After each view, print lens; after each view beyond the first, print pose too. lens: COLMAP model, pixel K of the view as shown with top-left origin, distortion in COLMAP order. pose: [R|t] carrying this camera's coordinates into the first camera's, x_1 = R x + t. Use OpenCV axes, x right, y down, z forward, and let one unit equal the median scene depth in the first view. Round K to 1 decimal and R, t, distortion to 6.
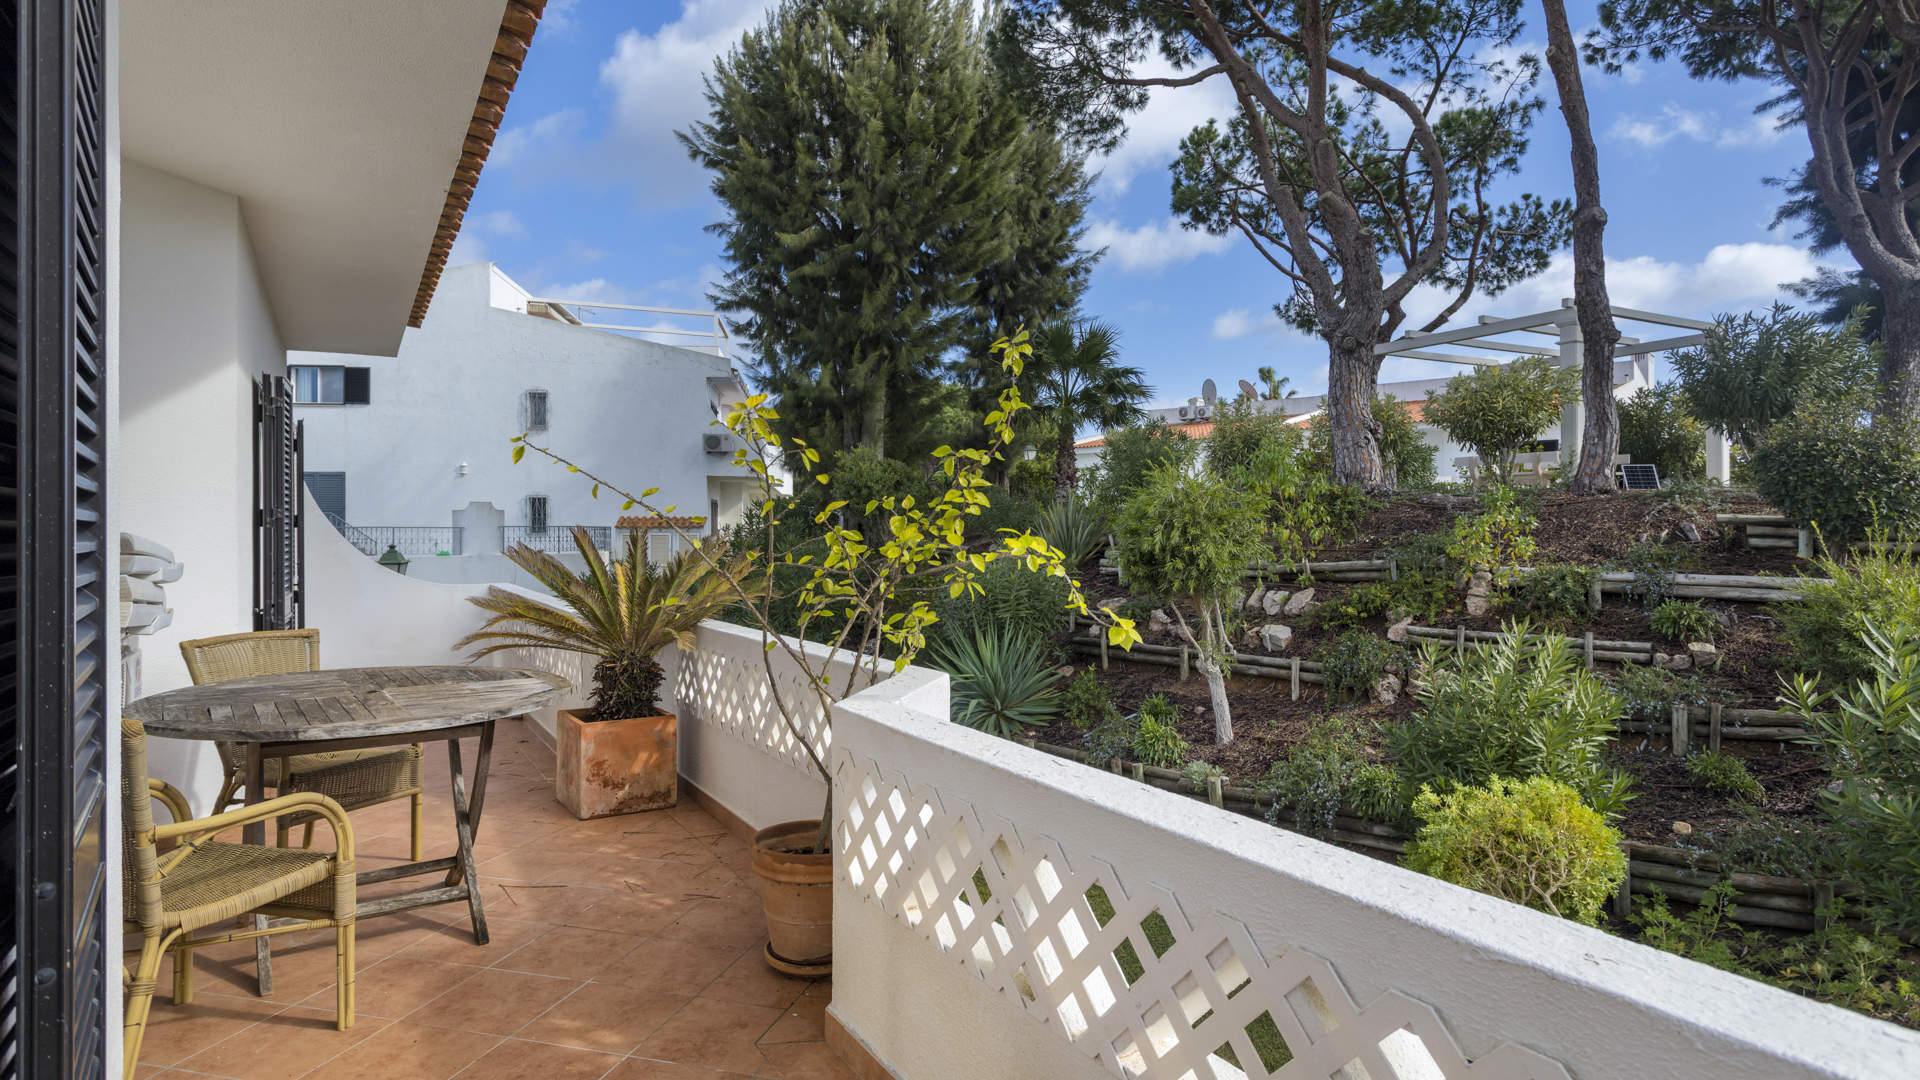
lens RADIAL K [[1114.6, 0, 959.4], [0, 1114.6, 542.5], [0, 0, 1]] dist [0.000355, 0.000373]
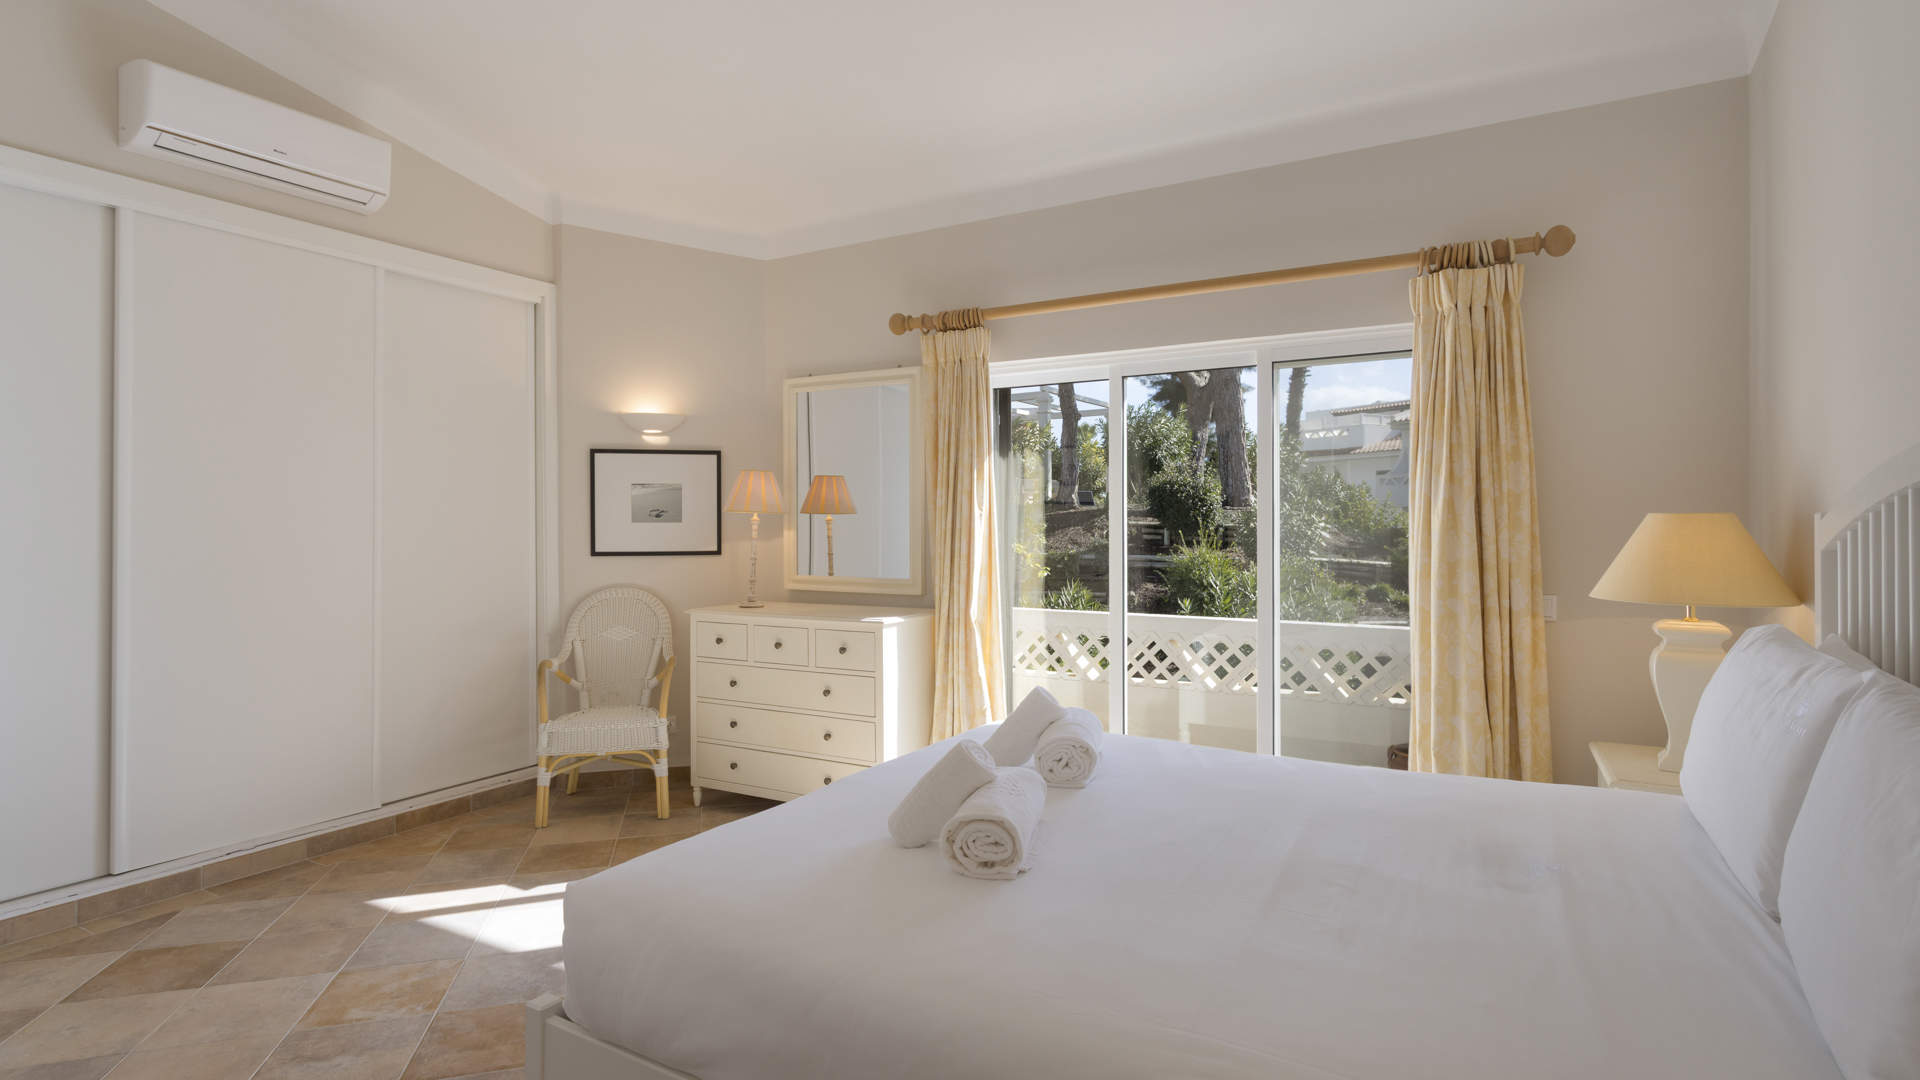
lens RADIAL K [[929.3, 0, 963.1], [0, 929.3, 532.3], [0, 0, 1]] dist [0.004818, 0.000273]
pose [[0.891355, -0.010321, 0.453189, -0.297350], [0.011754, 0.999931, -0.000347, -0.012047], [-0.453154, 0.005636, 0.891414, -0.282343]]
